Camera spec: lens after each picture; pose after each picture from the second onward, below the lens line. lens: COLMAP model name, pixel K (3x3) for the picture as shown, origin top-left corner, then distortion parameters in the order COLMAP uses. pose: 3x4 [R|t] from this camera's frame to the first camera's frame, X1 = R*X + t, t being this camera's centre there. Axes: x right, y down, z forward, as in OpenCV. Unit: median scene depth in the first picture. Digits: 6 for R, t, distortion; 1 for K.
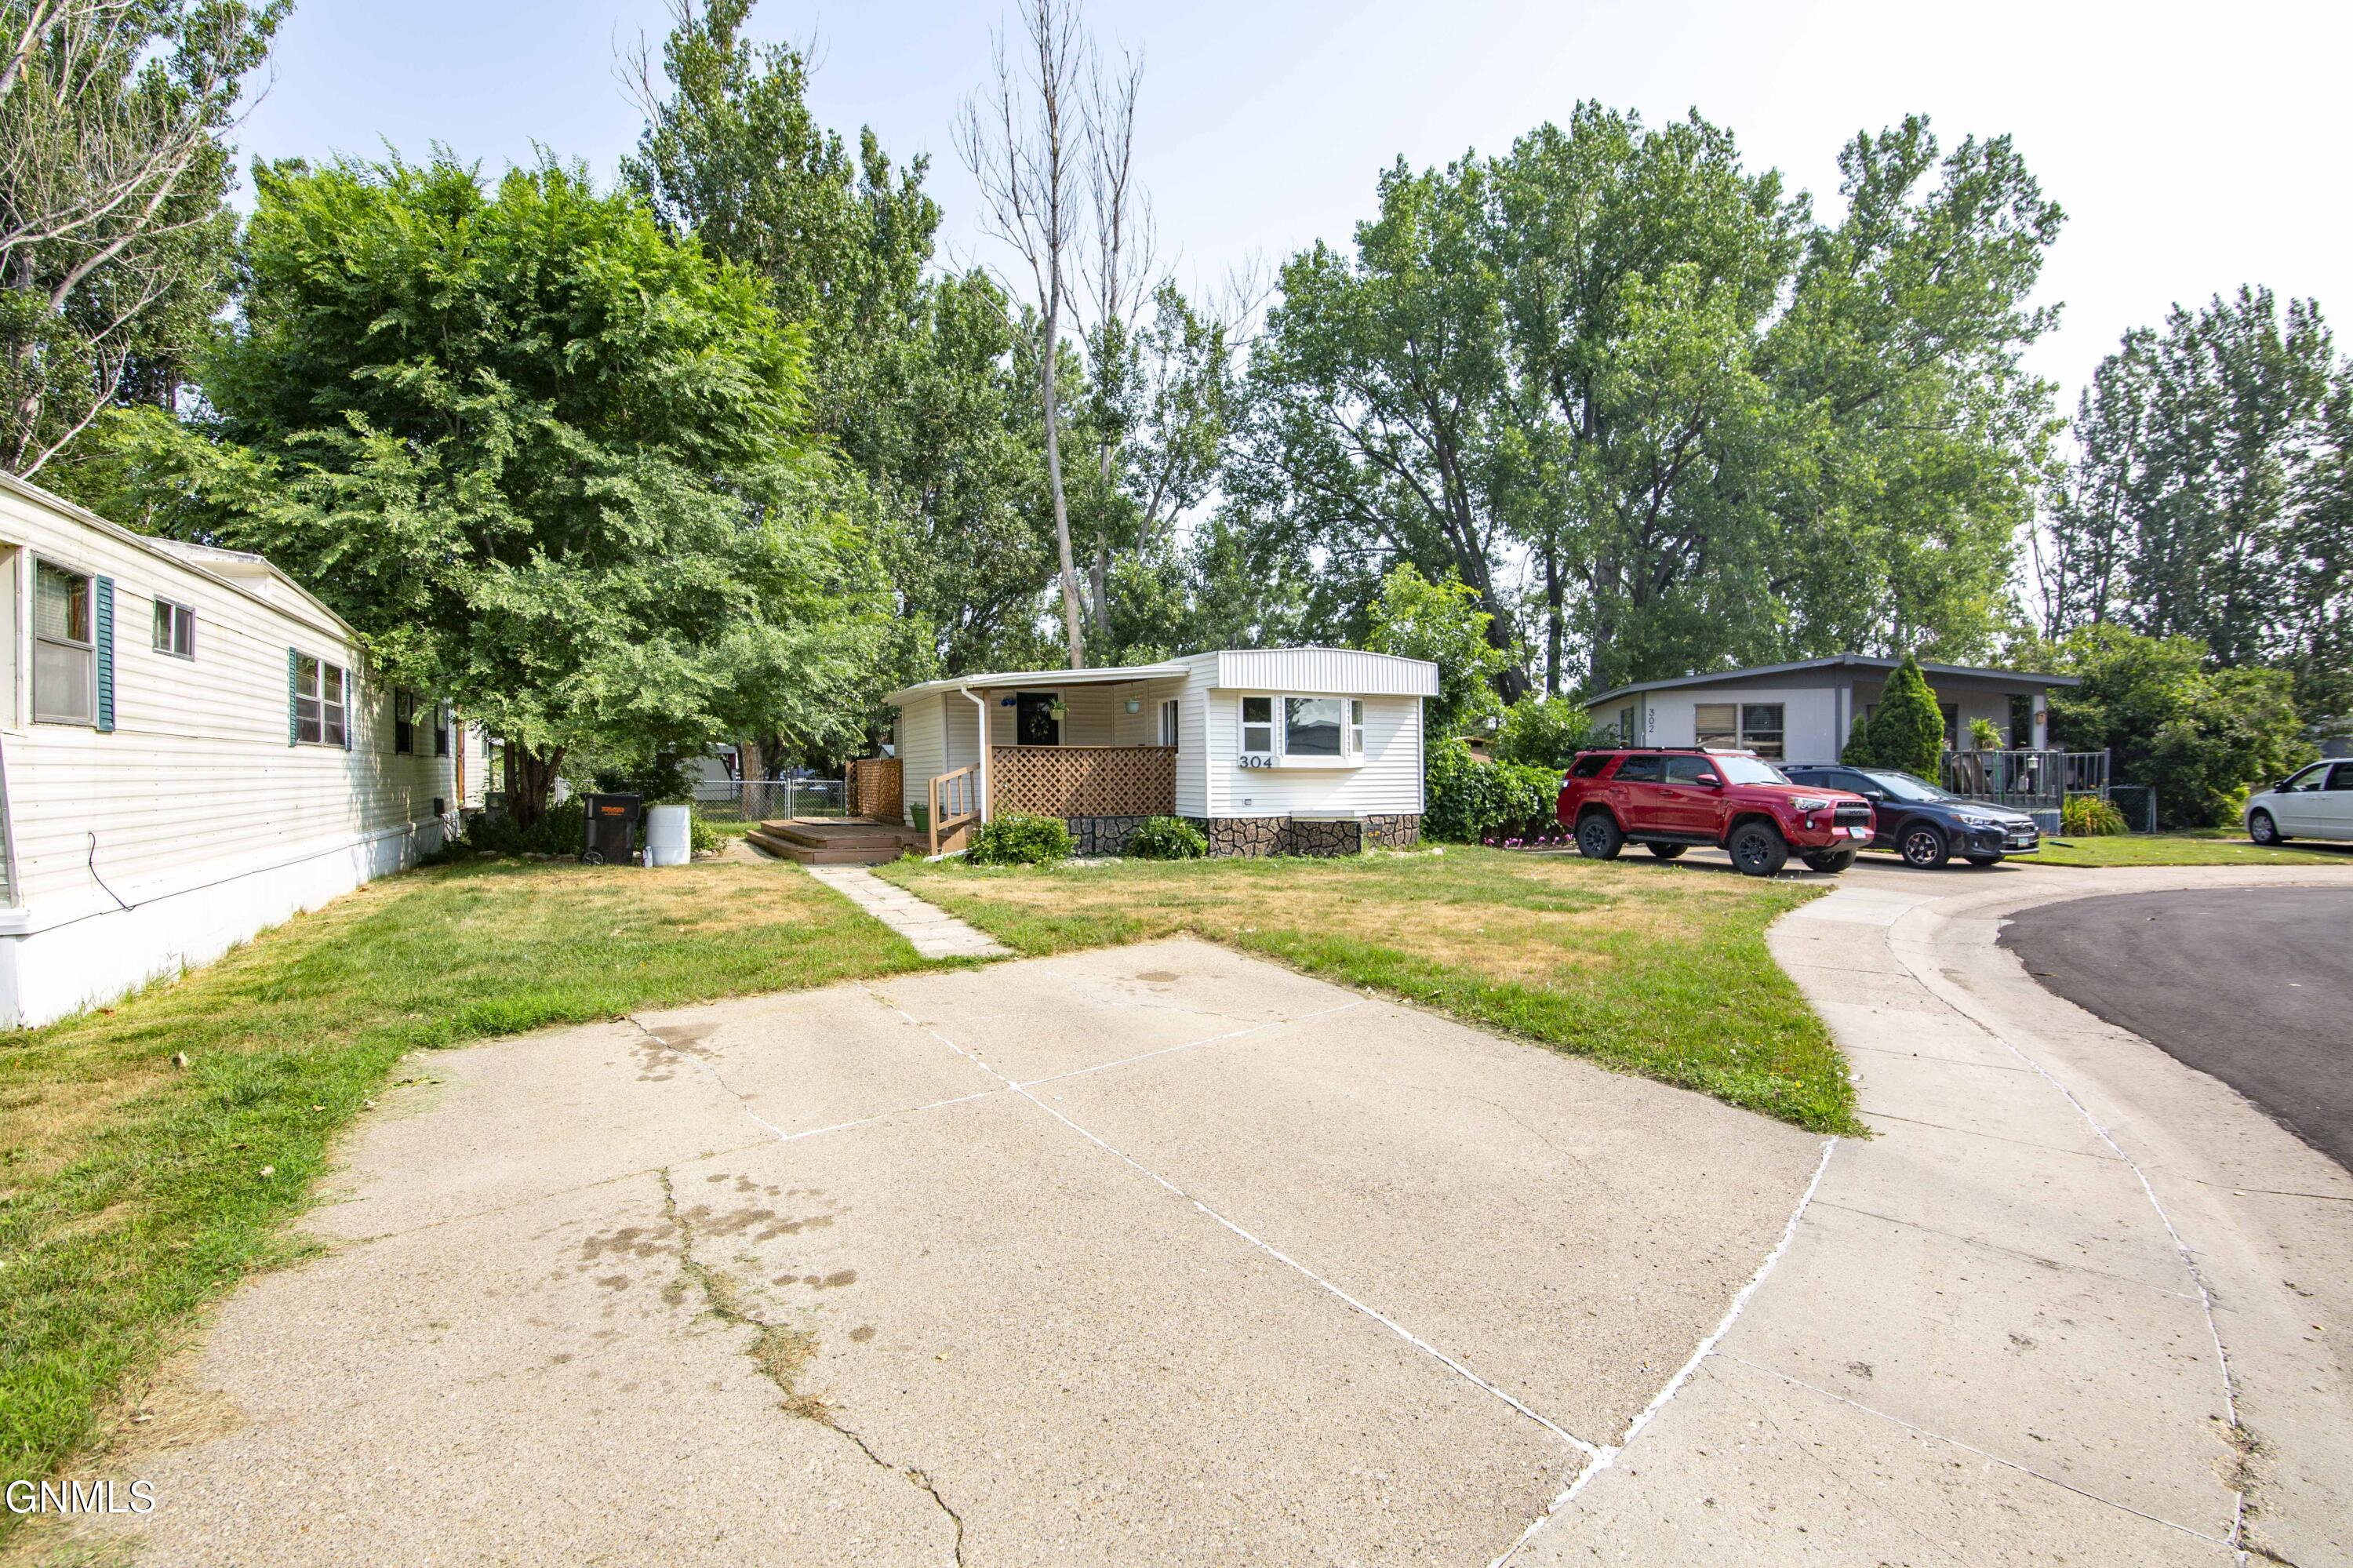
lens RADIAL K [[1089.0, 0, 1172.8], [0, 1089.0, 775.6], [0, 0, 1]] dist [-0.017990, 0.000469]
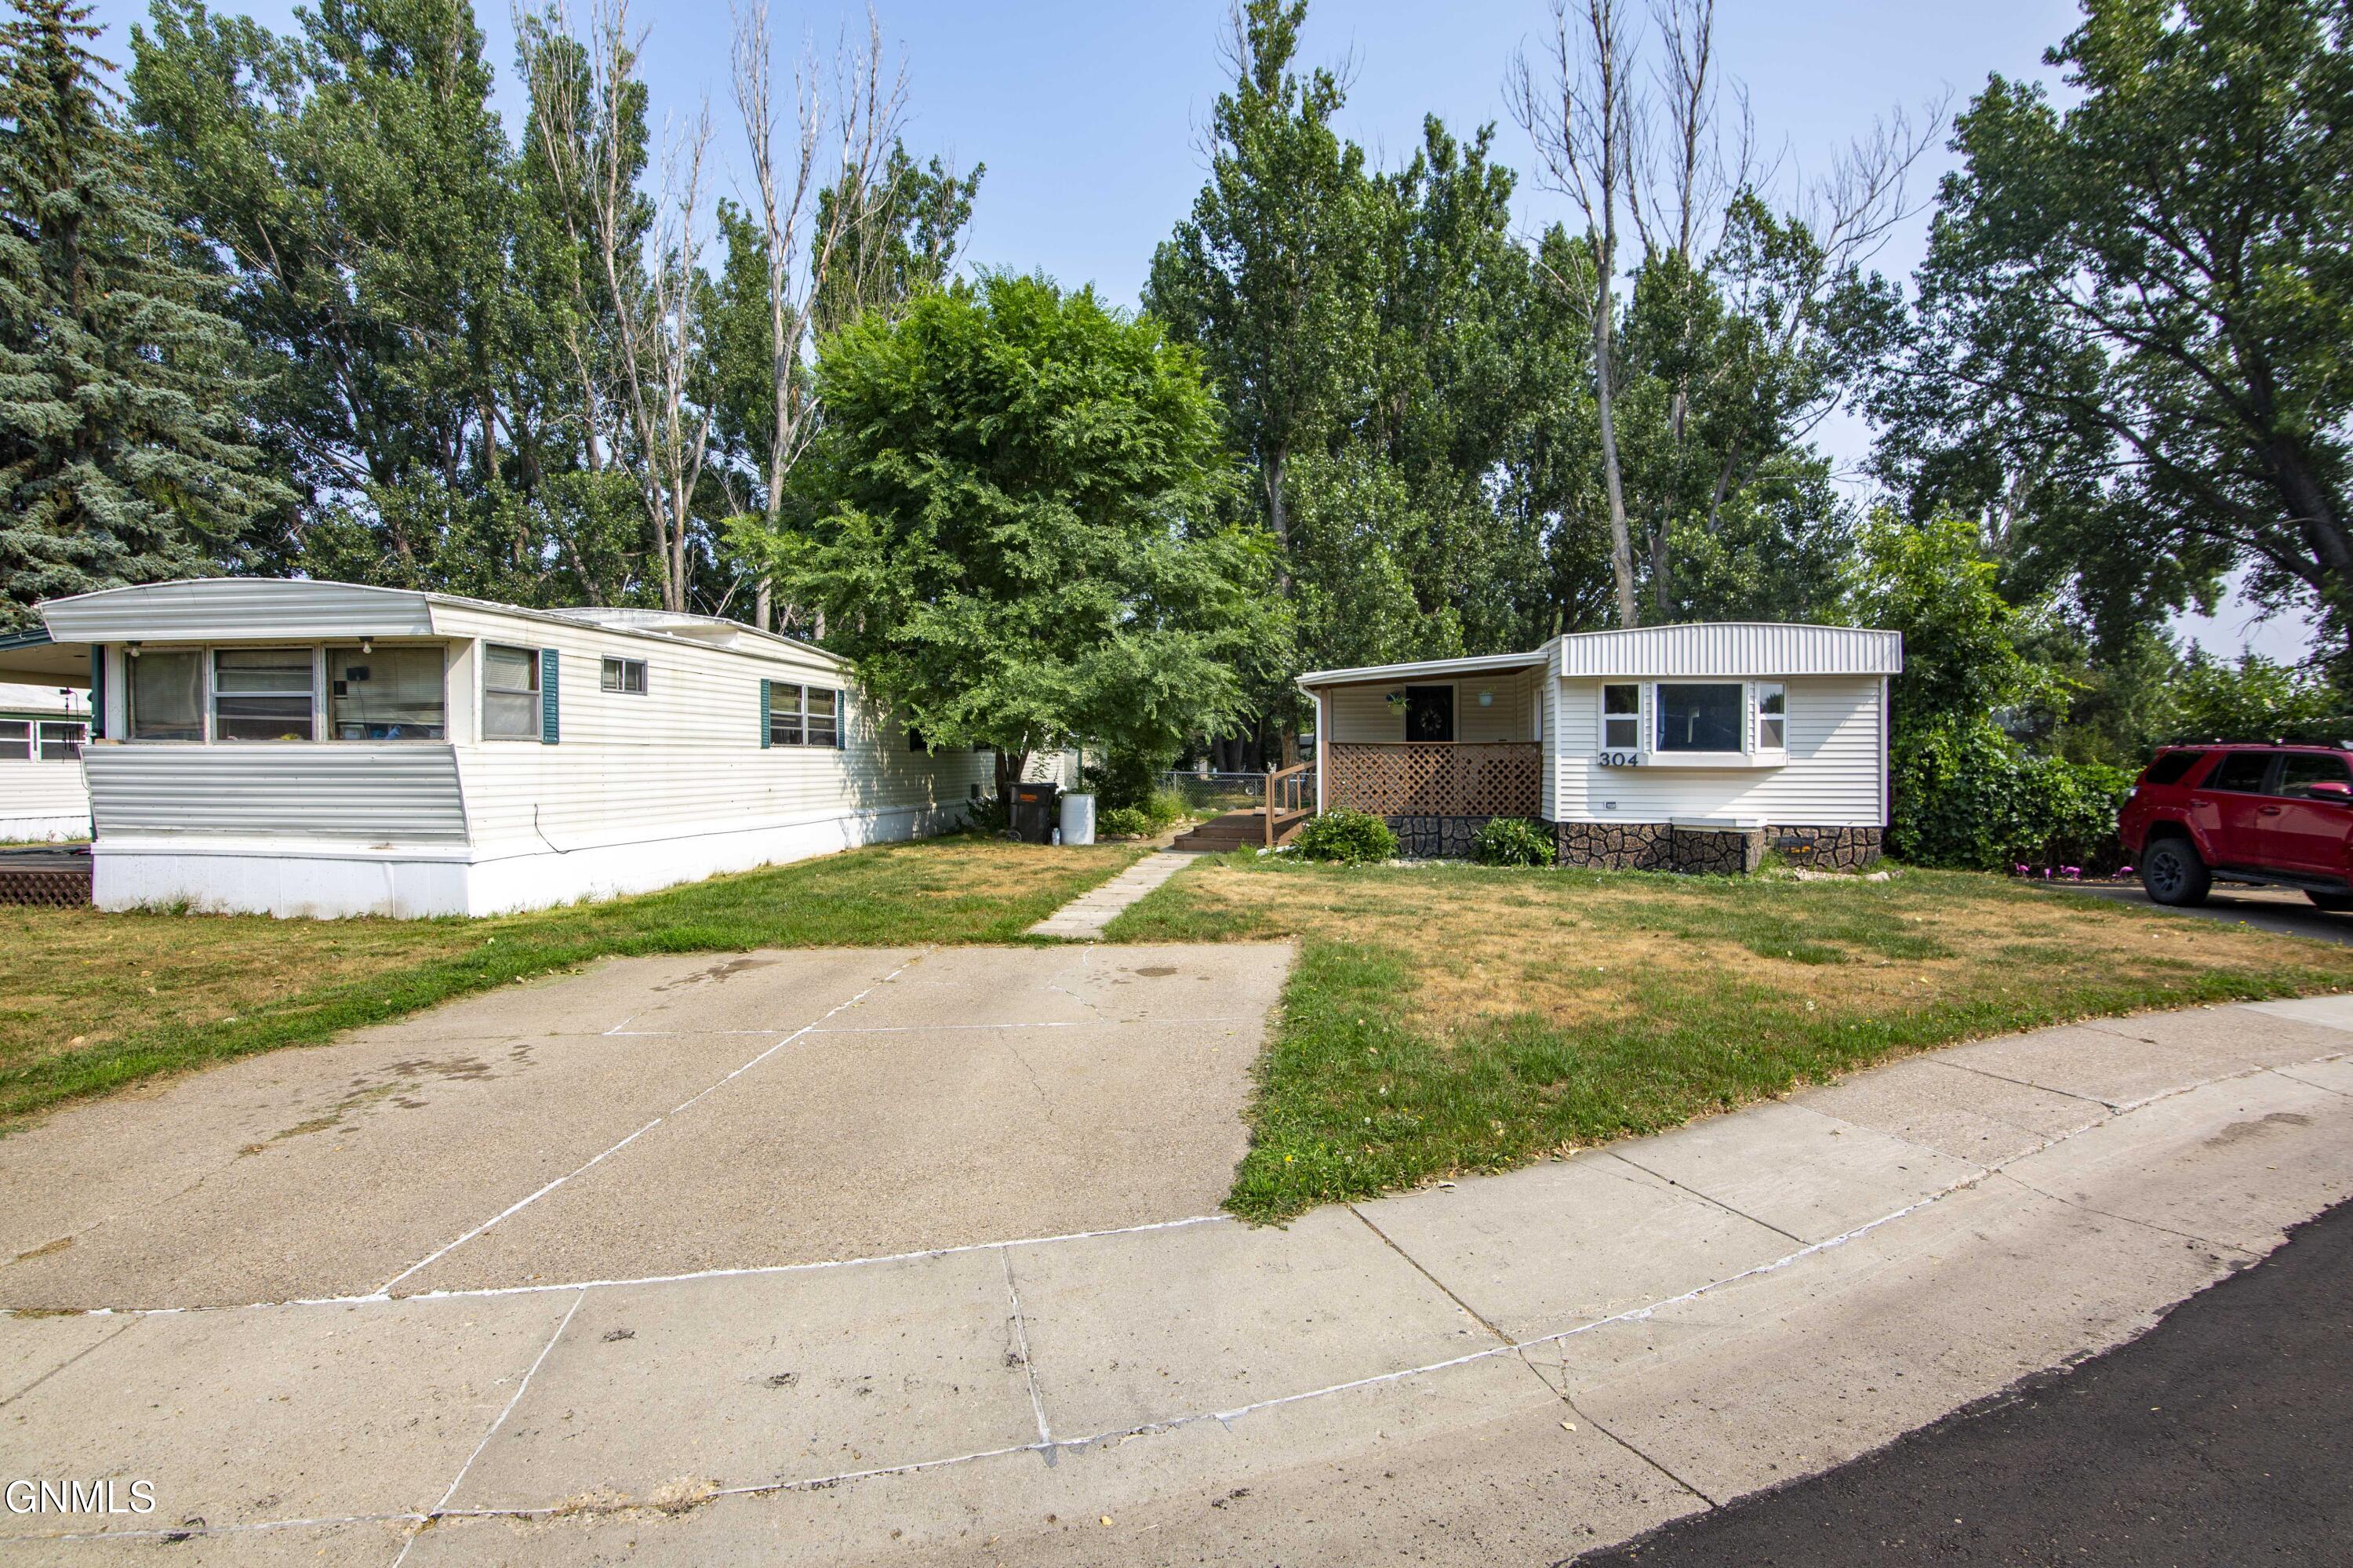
lens RADIAL K [[1089.0, 0, 1102.9], [0, 1089.0, 780.7], [0, 0, 1]] dist [-0.017990, 0.000469]
pose [[0.808280, 0.015373, -0.588597, 0.252547], [-0.007588, 0.999848, 0.015695, -0.006164], [0.588749, -0.008220, 0.808274, 0.059363]]
